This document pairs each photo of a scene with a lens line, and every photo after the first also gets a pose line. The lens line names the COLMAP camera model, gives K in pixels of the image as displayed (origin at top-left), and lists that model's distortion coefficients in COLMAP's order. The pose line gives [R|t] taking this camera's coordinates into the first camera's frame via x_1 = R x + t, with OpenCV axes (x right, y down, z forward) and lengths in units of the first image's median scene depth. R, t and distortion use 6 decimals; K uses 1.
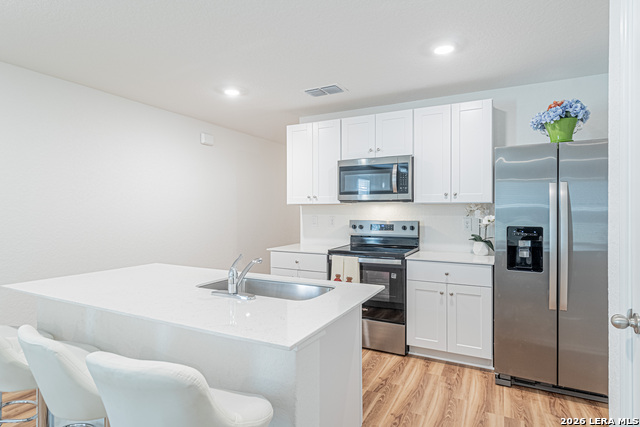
lens RADIAL K [[355.1, 0, 319.6], [0, 355.1, 209.5], [0, 0, 1]] dist [0.004808, -0.001488]
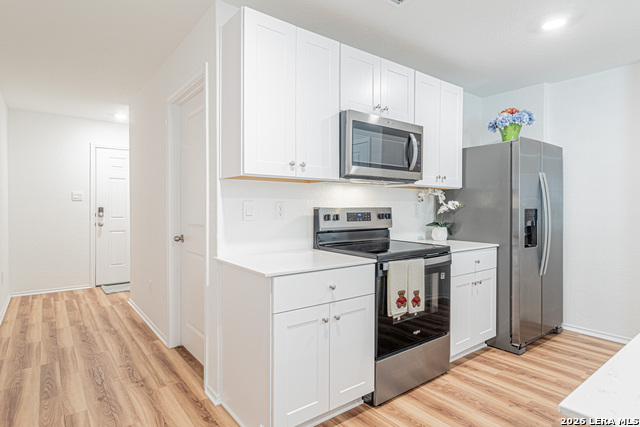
lens RADIAL K [[355.1, 0, 319.4], [0, 355.1, 209.1], [0, 0, 1]] dist [0.004808, -0.001488]
pose [[0.411860, -0.001820, 0.911245, -0.586835], [-0.006680, 0.999965, 0.005016, 0.035640], [-0.911223, -0.008153, 0.411834, 0.880891]]
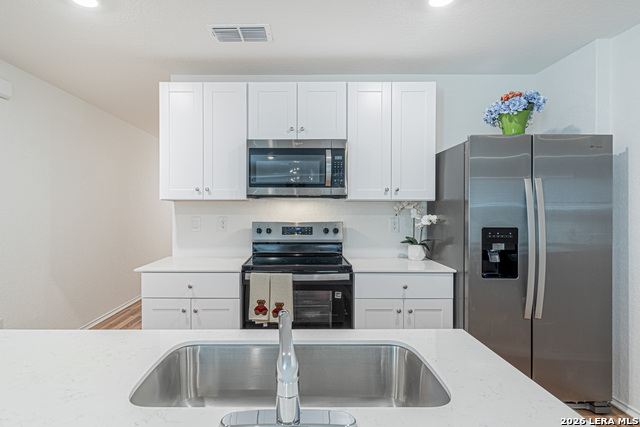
lens RADIAL K [[355.1, 0, 303.4], [0, 355.1, 209.8], [0, 0, 1]] dist [0.004808, -0.001488]
pose [[0.884894, 0.002140, 0.465787, -0.200104], [-0.003164, 0.999994, 0.001417, 0.003775], [-0.465781, -0.002728, 0.884896, 0.344432]]
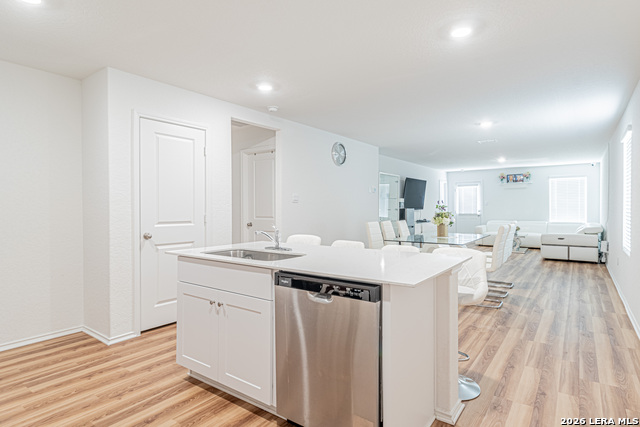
lens RADIAL K [[355.1, 0, 320.4], [0, 355.1, 214.3], [0, 0, 1]] dist [0.004808, -0.001488]
pose [[-0.990176, 0.002680, 0.139799, -0.332980], [0.004461, 0.999913, 0.012425, 0.036290], [-0.139753, 0.012927, -0.990102, 1.290916]]
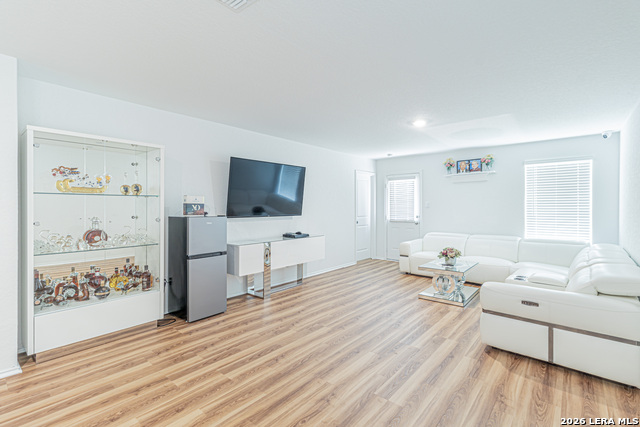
lens RADIAL K [[300.8, 0, 317.0], [0, 300.8, 207.2], [0, 0, 1]] dist [0.005411, -0.000688]
pose [[-0.975393, -0.002544, 0.220458, -1.220061], [-0.003064, 0.999993, -0.002016, -0.002742], [-0.220451, -0.002642, -0.975394, -0.393343]]
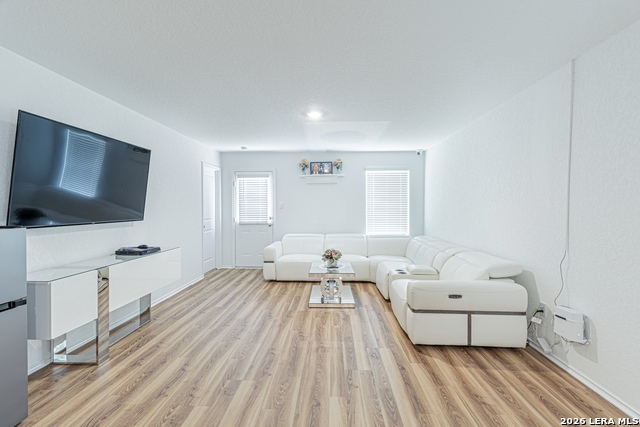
lens RADIAL K [[300.8, 0, 323.7], [0, 300.8, 210.9], [0, 0, 1]] dist [0.005411, -0.000688]
pose [[-0.898654, 0.004266, -0.438637, -0.896362], [0.000789, 0.999967, 0.008108, -0.005109], [0.438657, 0.006940, -0.898628, -0.667299]]
